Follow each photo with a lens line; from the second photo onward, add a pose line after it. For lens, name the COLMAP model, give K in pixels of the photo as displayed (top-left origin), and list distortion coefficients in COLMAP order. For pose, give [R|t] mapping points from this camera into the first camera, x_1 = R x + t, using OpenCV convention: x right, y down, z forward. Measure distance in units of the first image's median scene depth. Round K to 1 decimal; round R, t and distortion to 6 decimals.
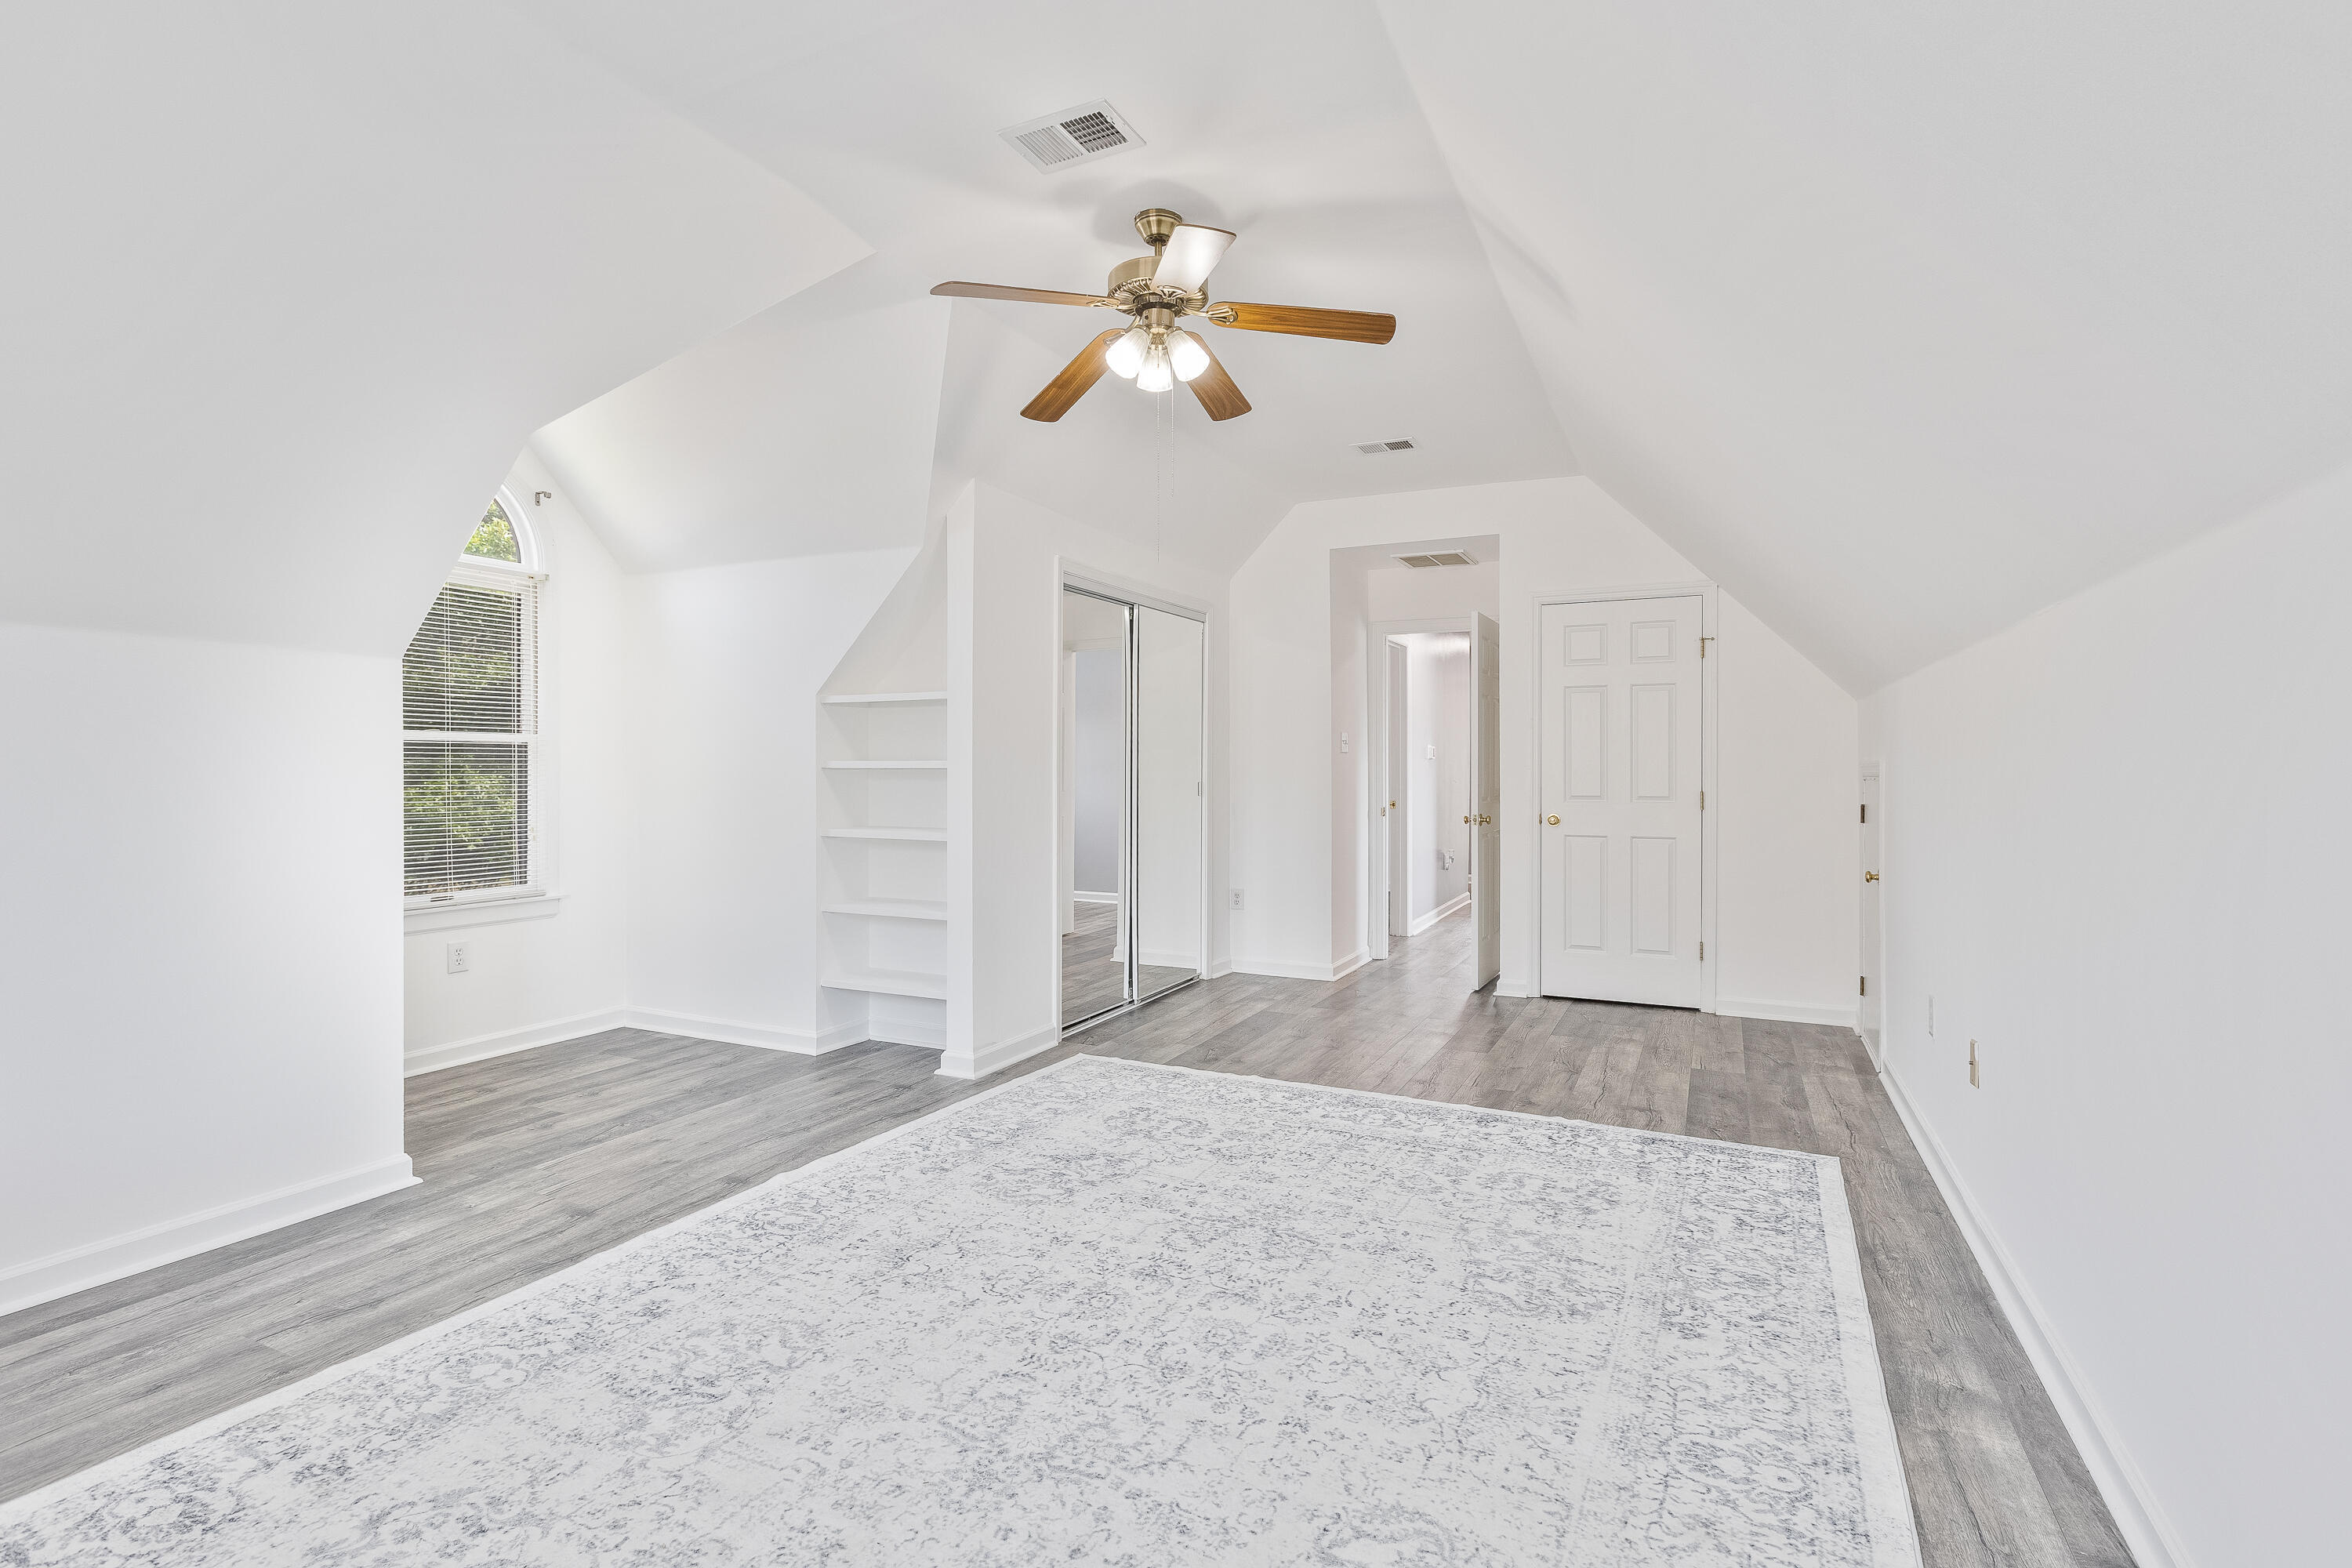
lens RADIAL K [[1063.6, 0, 1177.6], [0, 1063.6, 776.5], [0, 0, 1]] dist [0.001068, -0.000936]
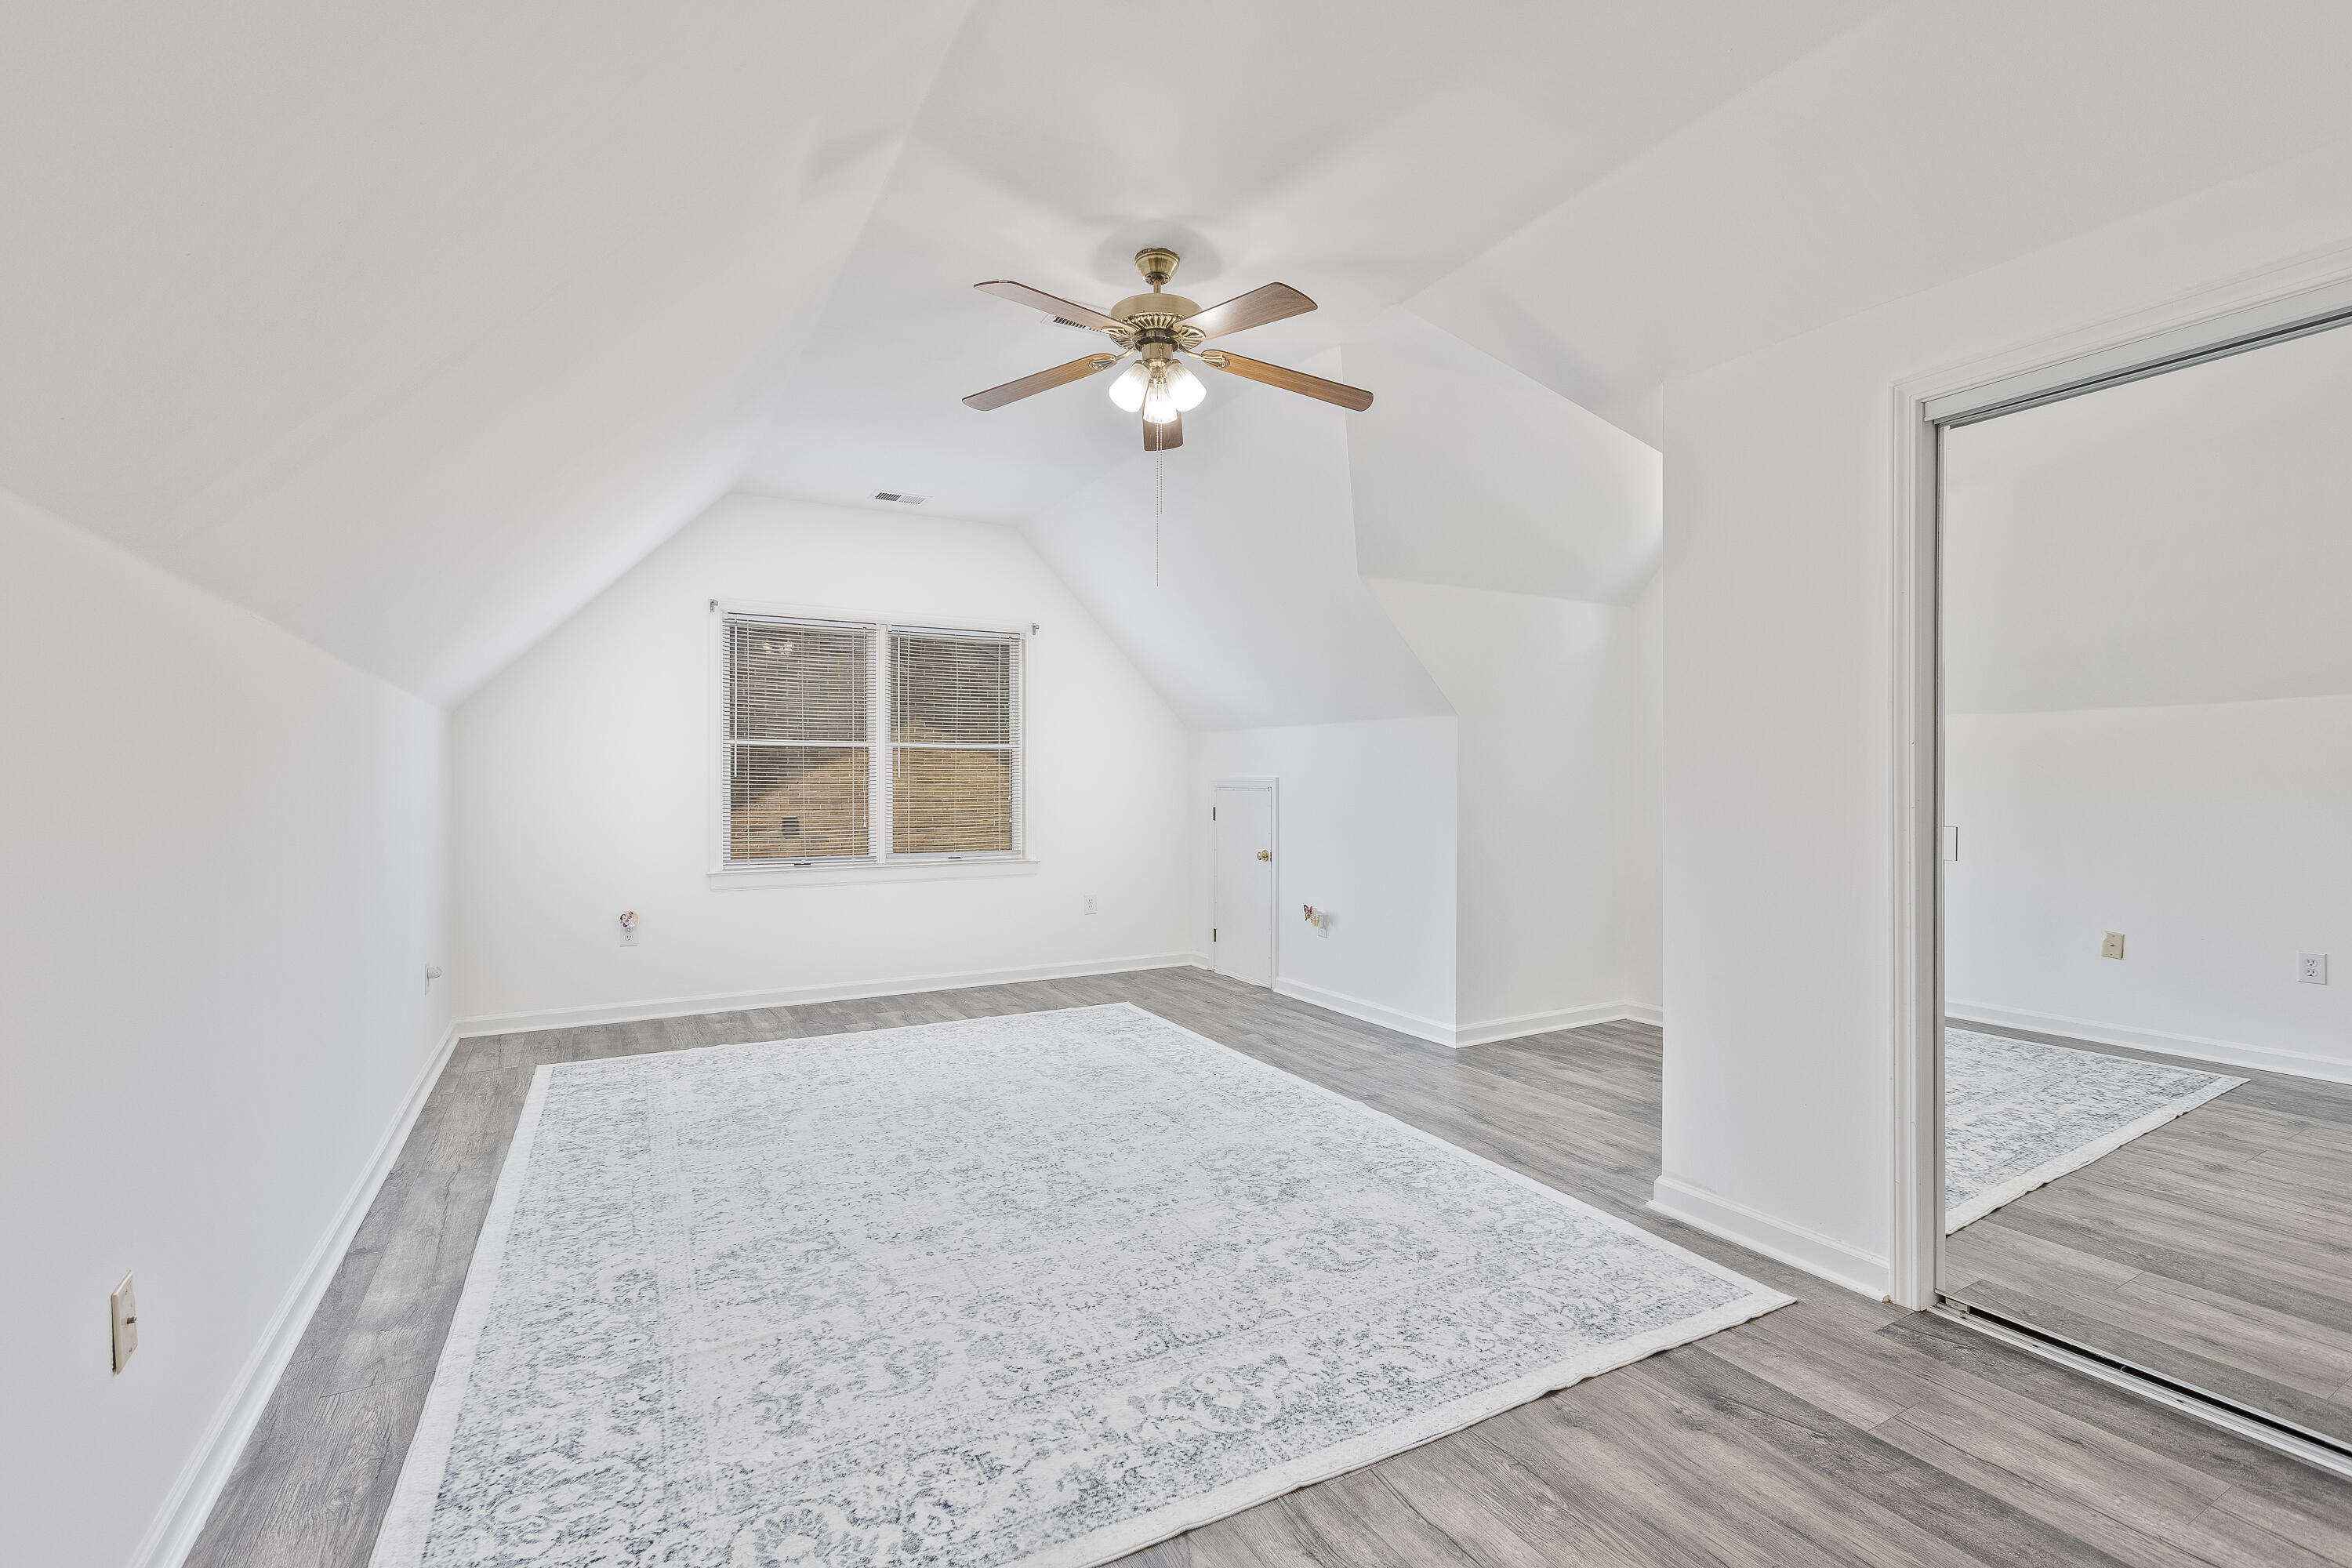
lens RADIAL K [[1063.6, 0, 1170.6], [0, 1063.6, 780.6], [0, 0, 1]] dist [0.001068, -0.000936]
pose [[-0.568425, -0.004250, -0.822724, 0.844949], [-0.006882, 0.999976, -0.000411, -0.001978], [0.822706, 0.005429, -0.568441, 1.643975]]
